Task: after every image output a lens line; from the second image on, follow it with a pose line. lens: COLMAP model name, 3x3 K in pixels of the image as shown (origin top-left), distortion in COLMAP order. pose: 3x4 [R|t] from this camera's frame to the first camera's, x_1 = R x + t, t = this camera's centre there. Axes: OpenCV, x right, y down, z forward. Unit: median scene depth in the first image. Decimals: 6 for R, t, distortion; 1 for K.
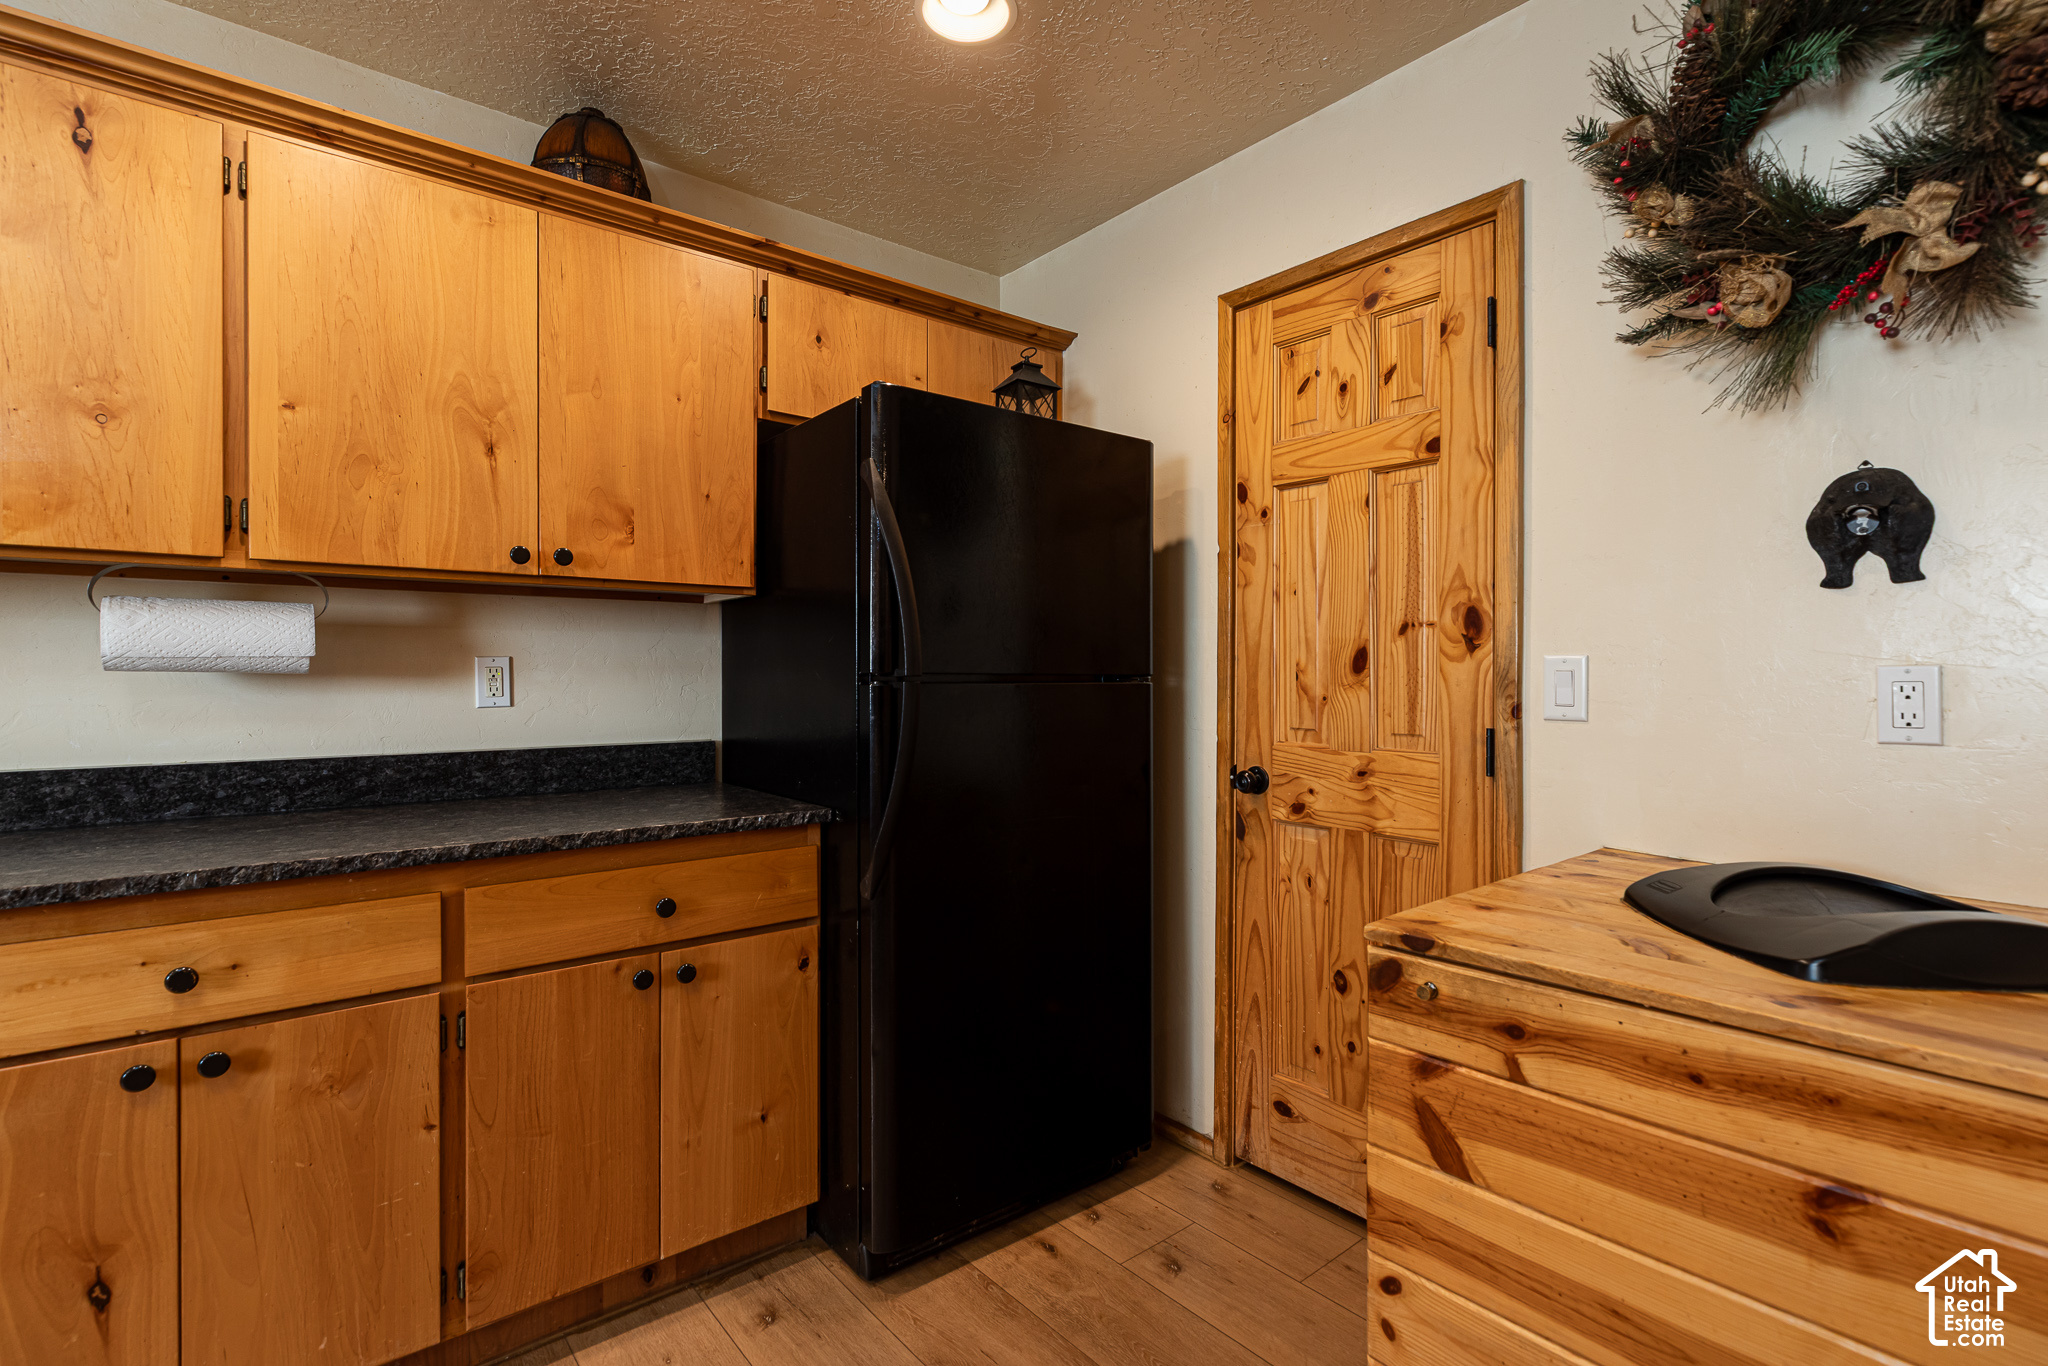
lens RADIAL K [[985.9, 0, 1026.0], [0, 985.9, 677.2], [0, 0, 1]] dist [-0.004064, 0.001105]
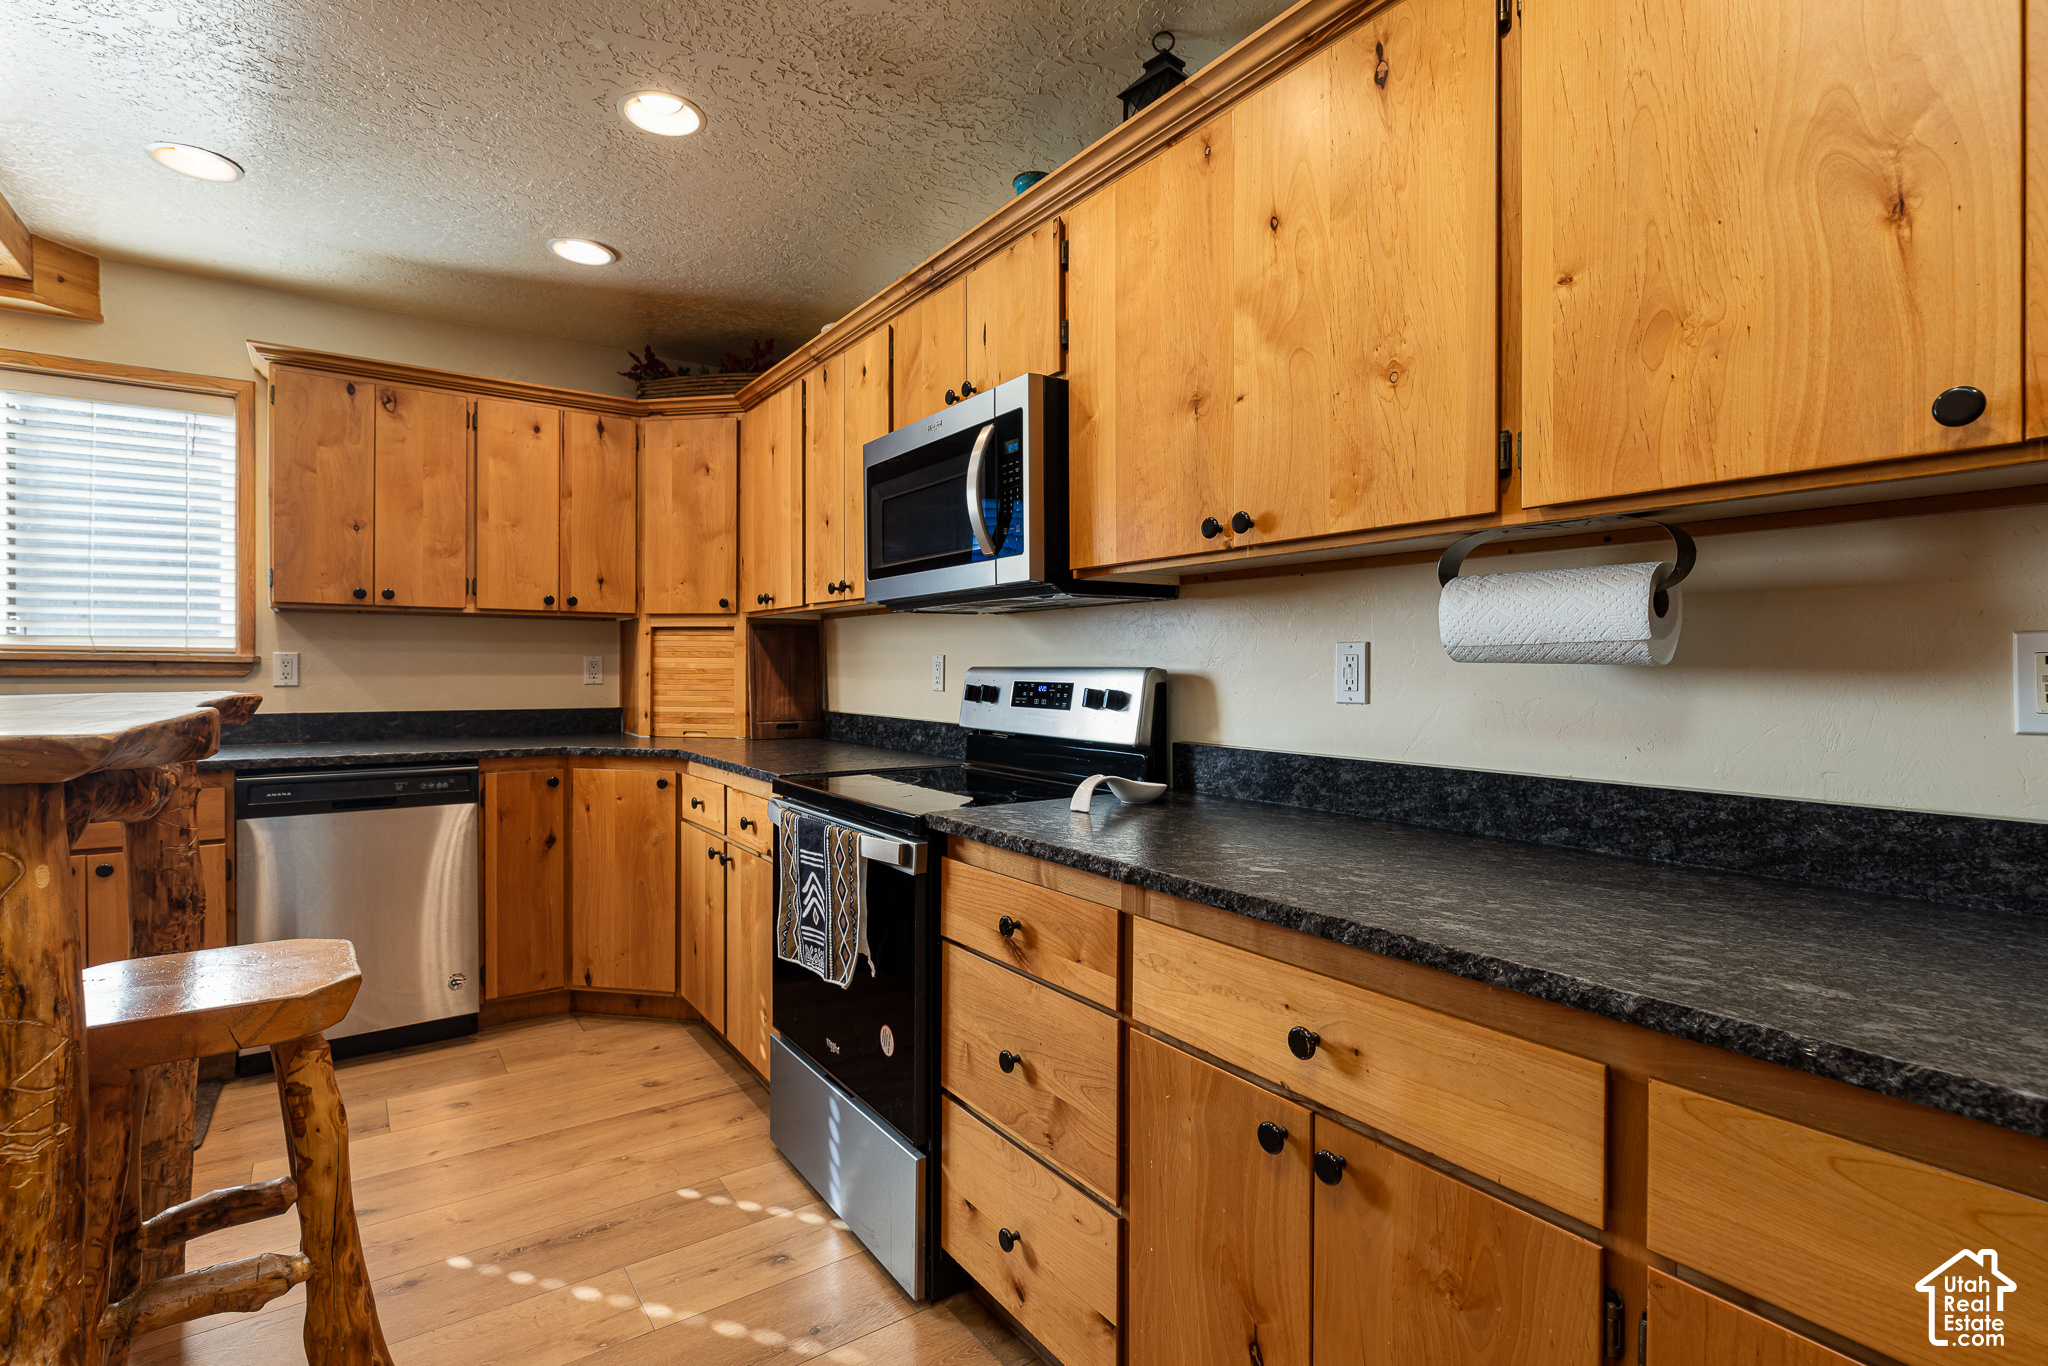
lens RADIAL K [[985.9, 0, 1021.5], [0, 985.9, 671.3], [0, 0, 1]] dist [-0.004064, 0.001105]
pose [[-0.070642, 0.003555, -0.997495, -0.026735], [-0.006579, 0.999970, 0.004030, 0.000678], [0.997480, 0.006847, -0.070617, 0.648287]]
